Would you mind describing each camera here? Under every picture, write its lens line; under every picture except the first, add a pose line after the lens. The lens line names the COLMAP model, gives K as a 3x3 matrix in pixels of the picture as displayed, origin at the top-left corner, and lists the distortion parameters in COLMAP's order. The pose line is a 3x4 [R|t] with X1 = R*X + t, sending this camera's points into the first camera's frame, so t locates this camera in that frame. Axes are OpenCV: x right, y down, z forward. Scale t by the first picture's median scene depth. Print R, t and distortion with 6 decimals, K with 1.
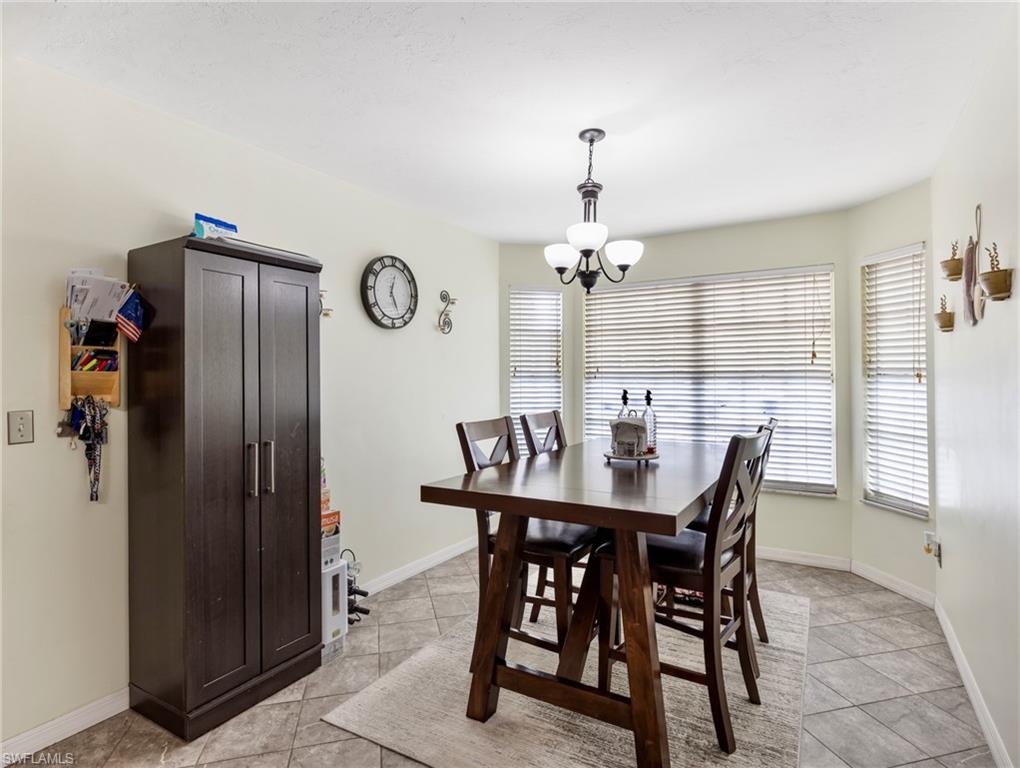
lens RADIAL K [[544.5, 0, 516.1], [0, 544.5, 376.9], [0, 0, 1]] dist [-0.000527, -0.001281]
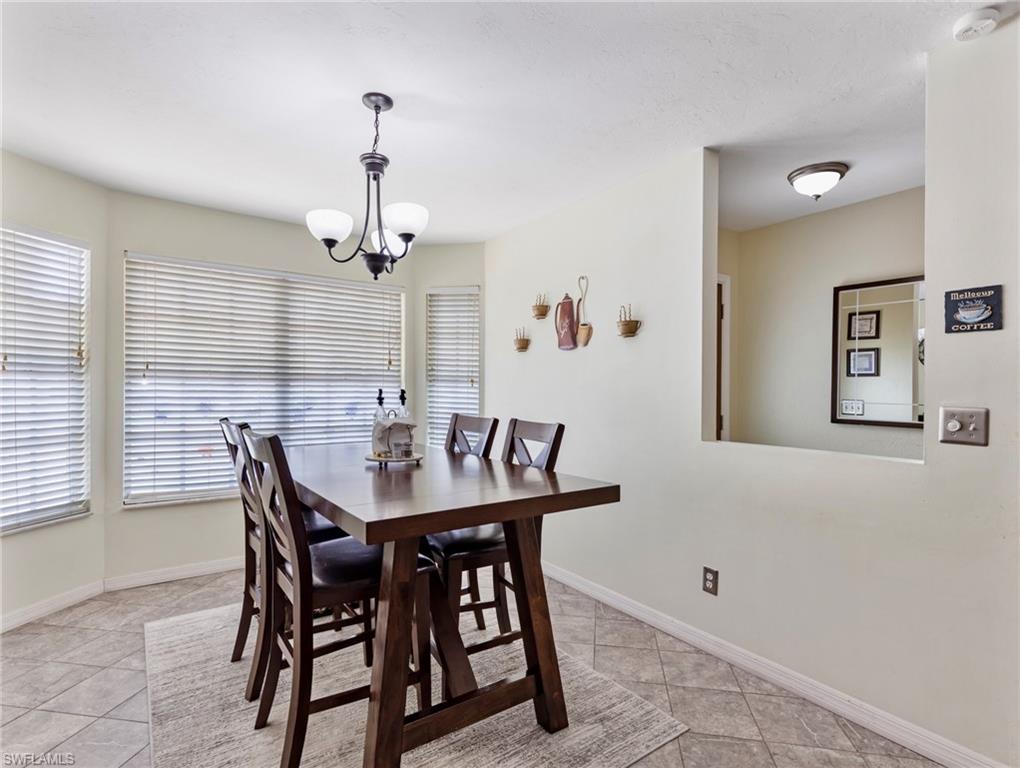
lens RADIAL K [[516.9, 0, 520.2], [0, 516.9, 382.9], [0, 0, 1]] dist [0.008724, -0.003522]
pose [[0.386812, 0.016551, 0.922010, -0.376351], [-0.012218, 0.999843, -0.012822, 0.015359], [-0.922078, -0.006306, 0.386954, 0.315718]]
